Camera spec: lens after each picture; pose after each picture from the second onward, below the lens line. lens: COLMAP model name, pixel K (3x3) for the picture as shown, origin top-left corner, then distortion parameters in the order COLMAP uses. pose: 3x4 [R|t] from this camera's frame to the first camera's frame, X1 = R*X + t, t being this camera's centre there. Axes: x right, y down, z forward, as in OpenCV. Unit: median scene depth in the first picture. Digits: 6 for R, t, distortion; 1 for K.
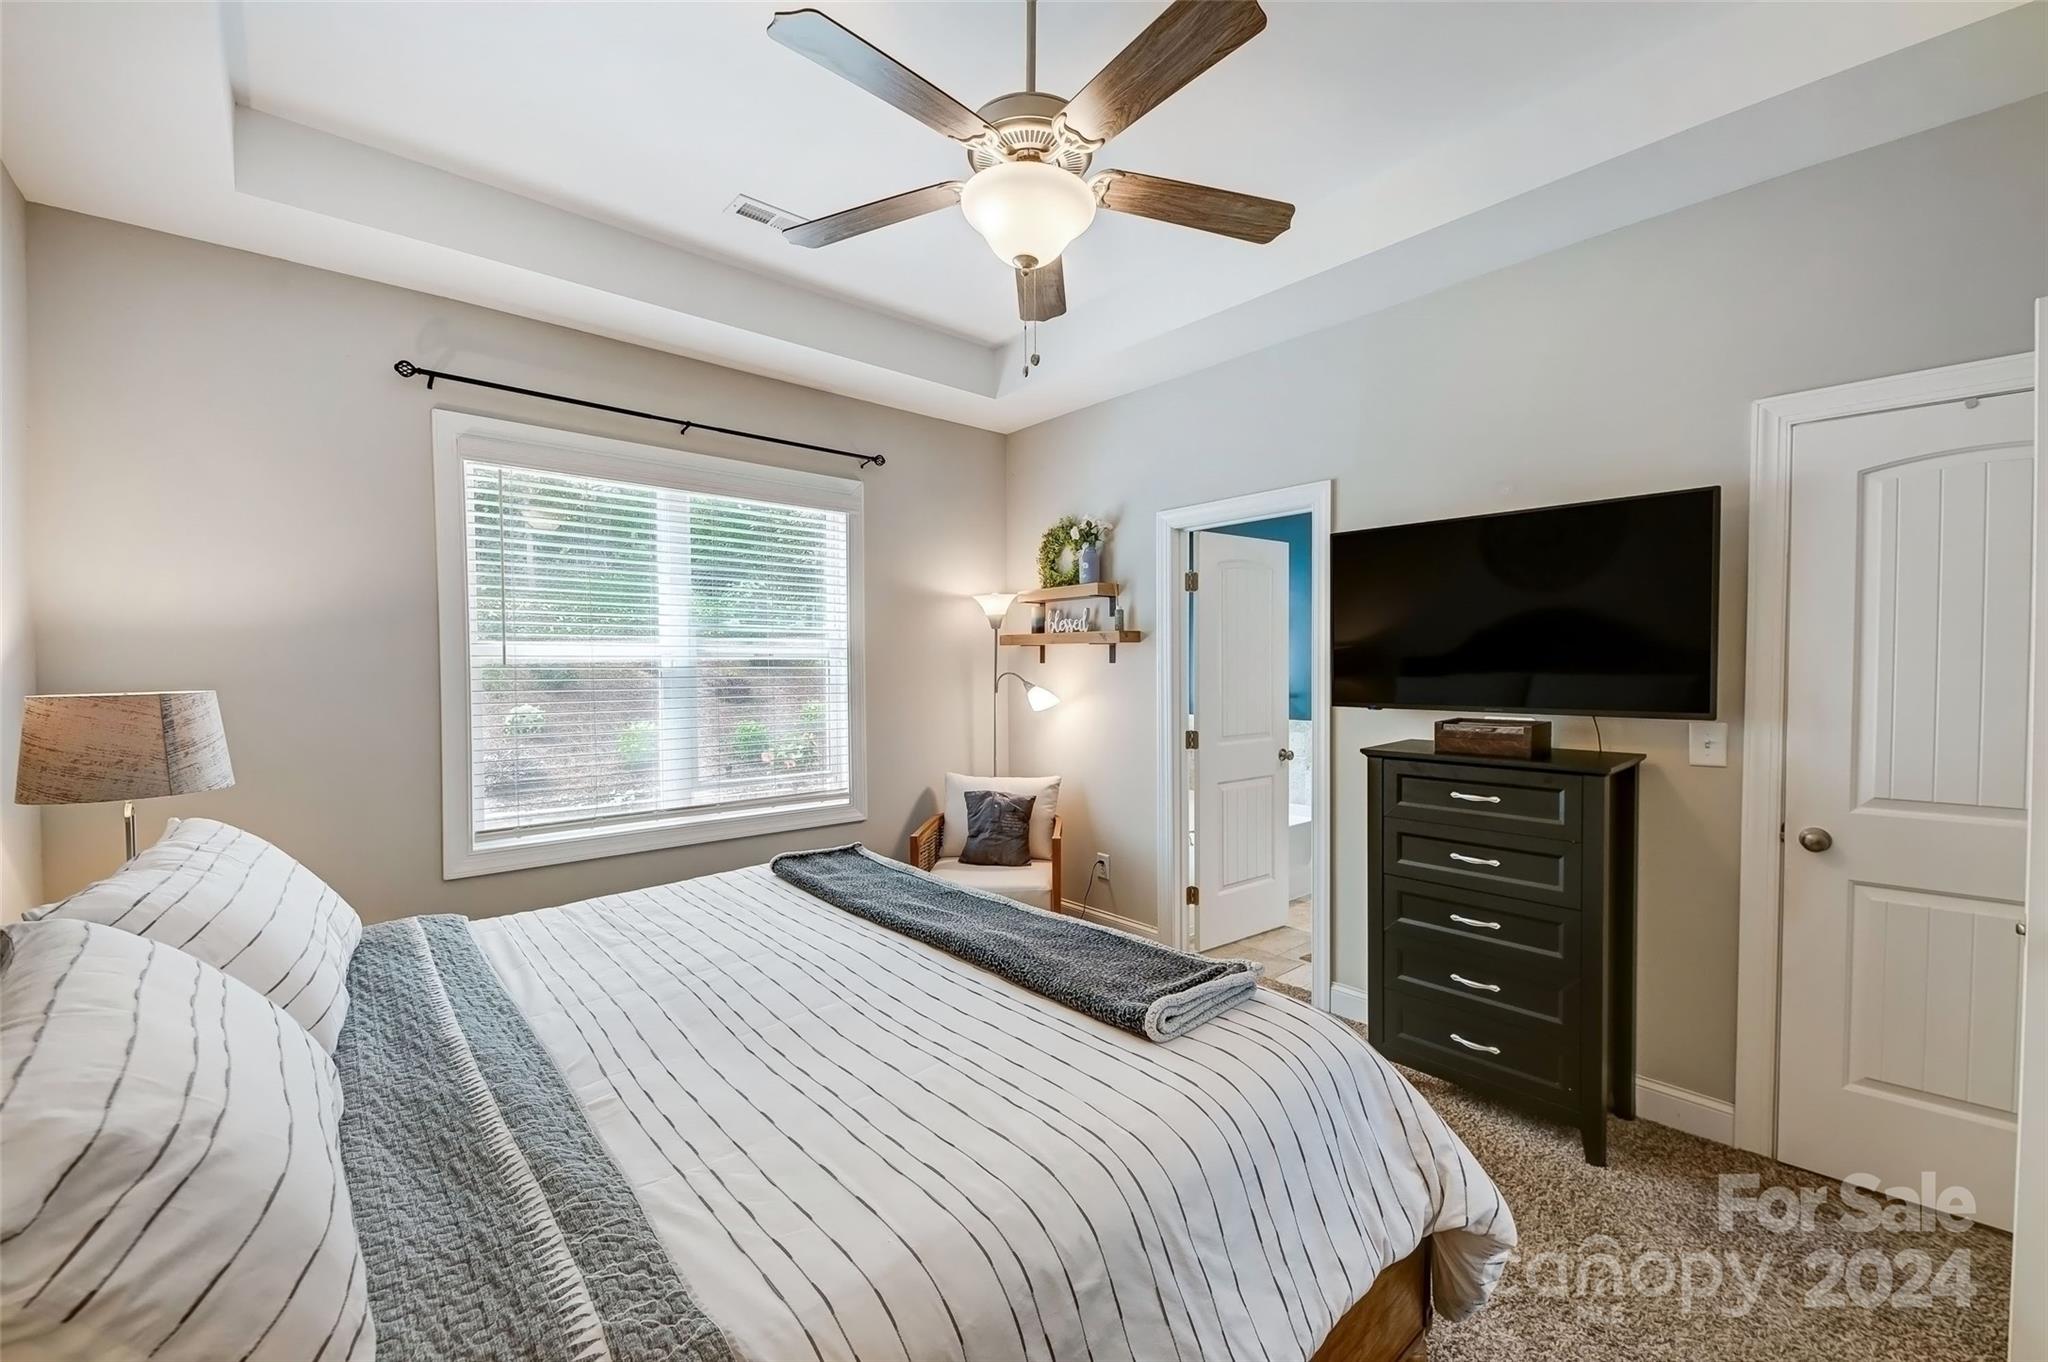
lens RADIAL K [[813.5, 0, 1029.0], [0, 813.5, 689.0], [0, 0, 1]] dist [0.016276, -0.010098]
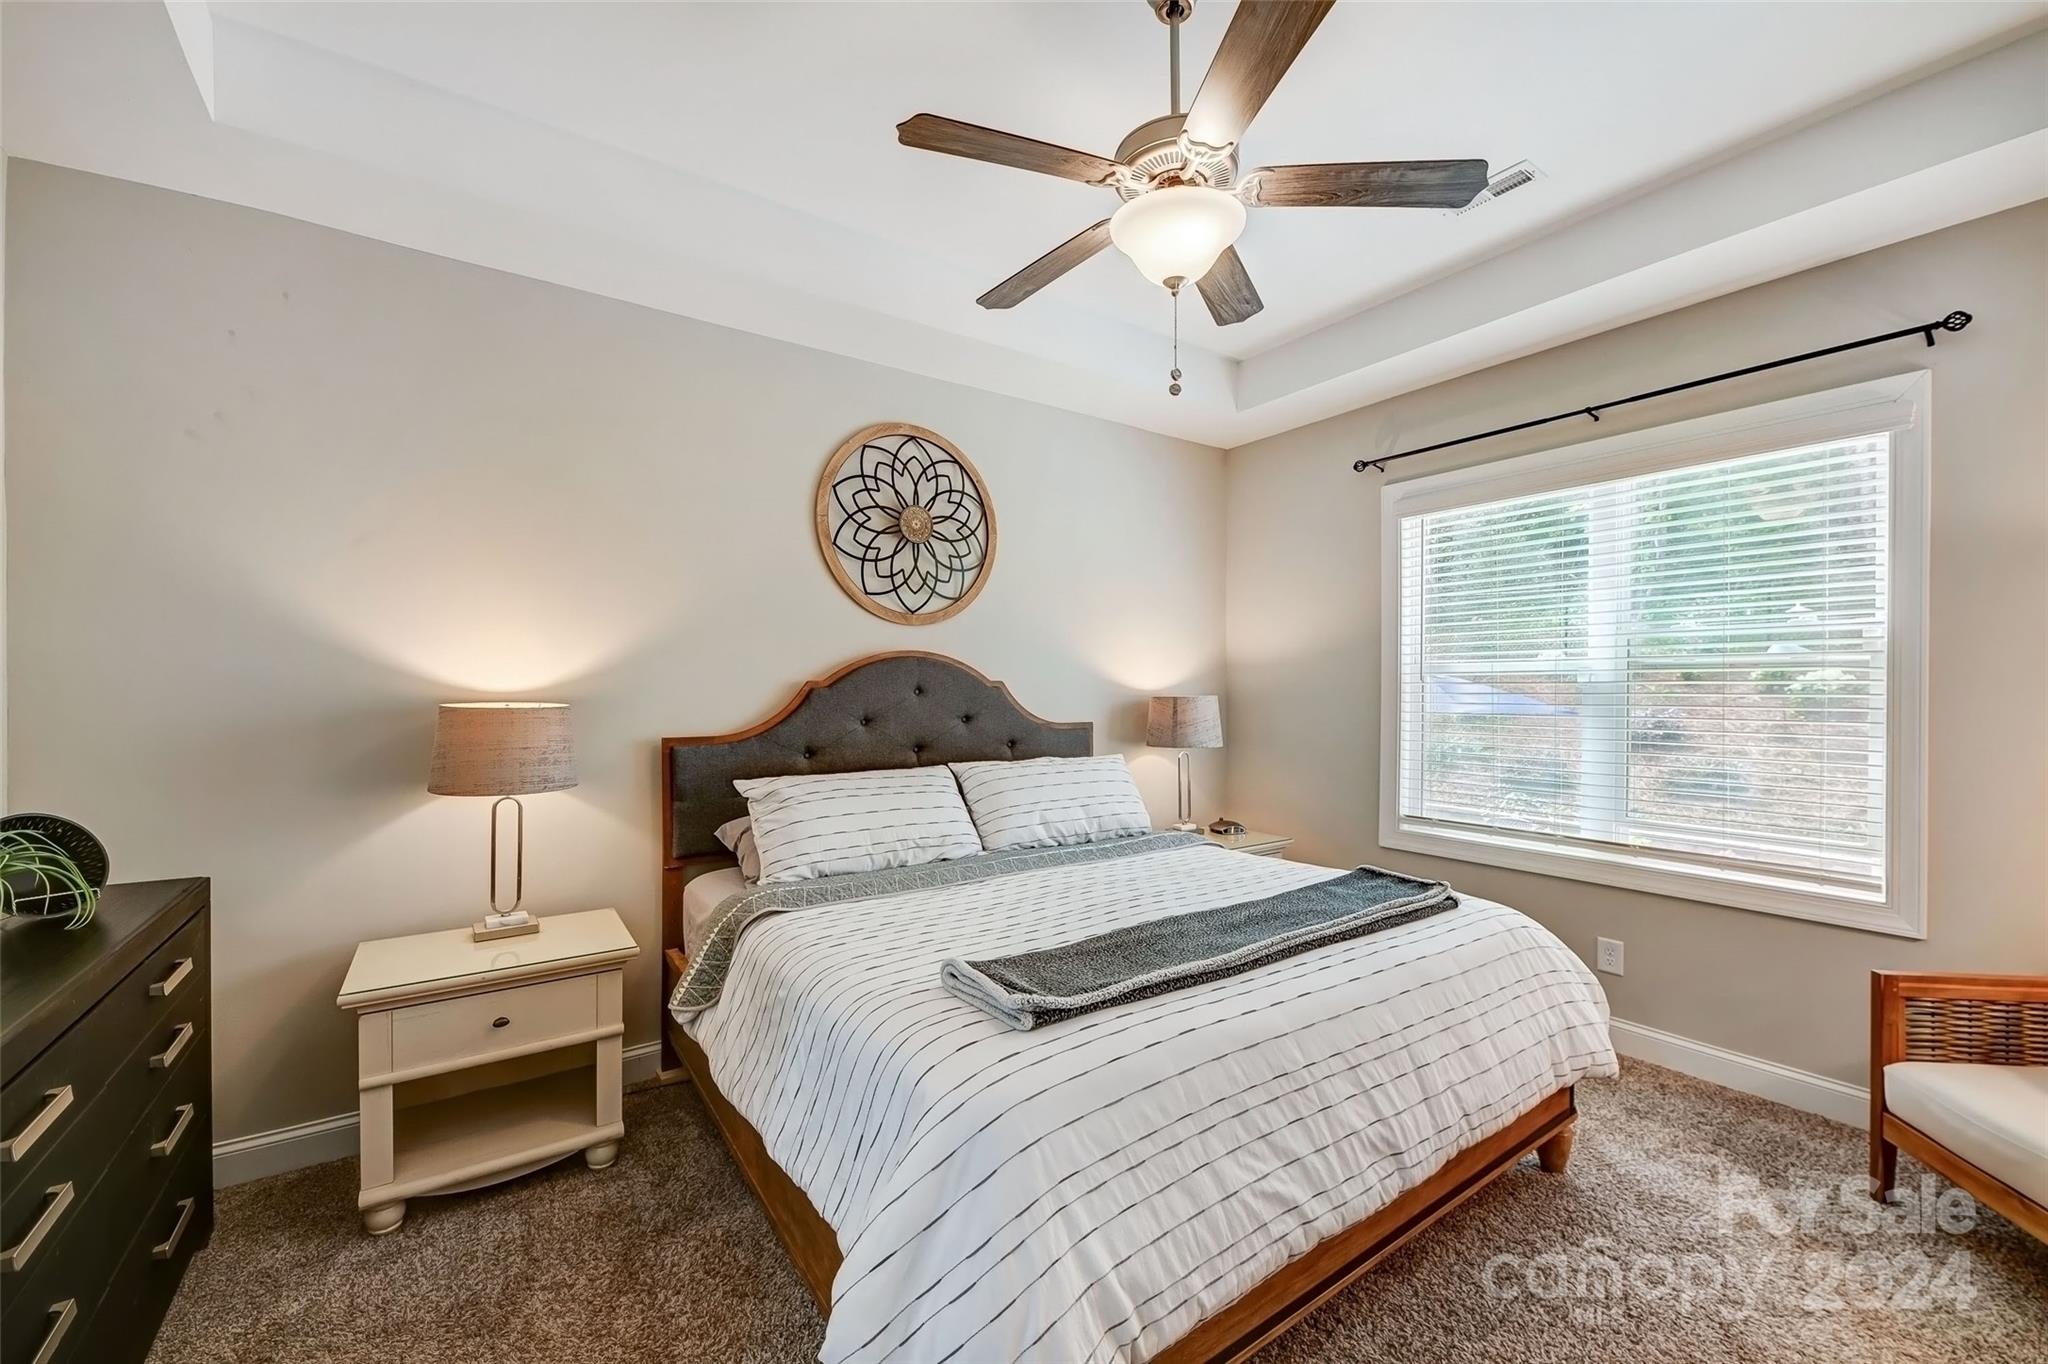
lens RADIAL K [[813.5, 0, 1029.0], [0, 813.5, 690.0], [0, 0, 1]] dist [0.016276, -0.010098]
pose [[-0.109473, 0.010883, -0.993930, 0.527810], [-0.021792, 0.999673, 0.013346, -0.016166], [0.993751, 0.023121, -0.109201, 0.478620]]
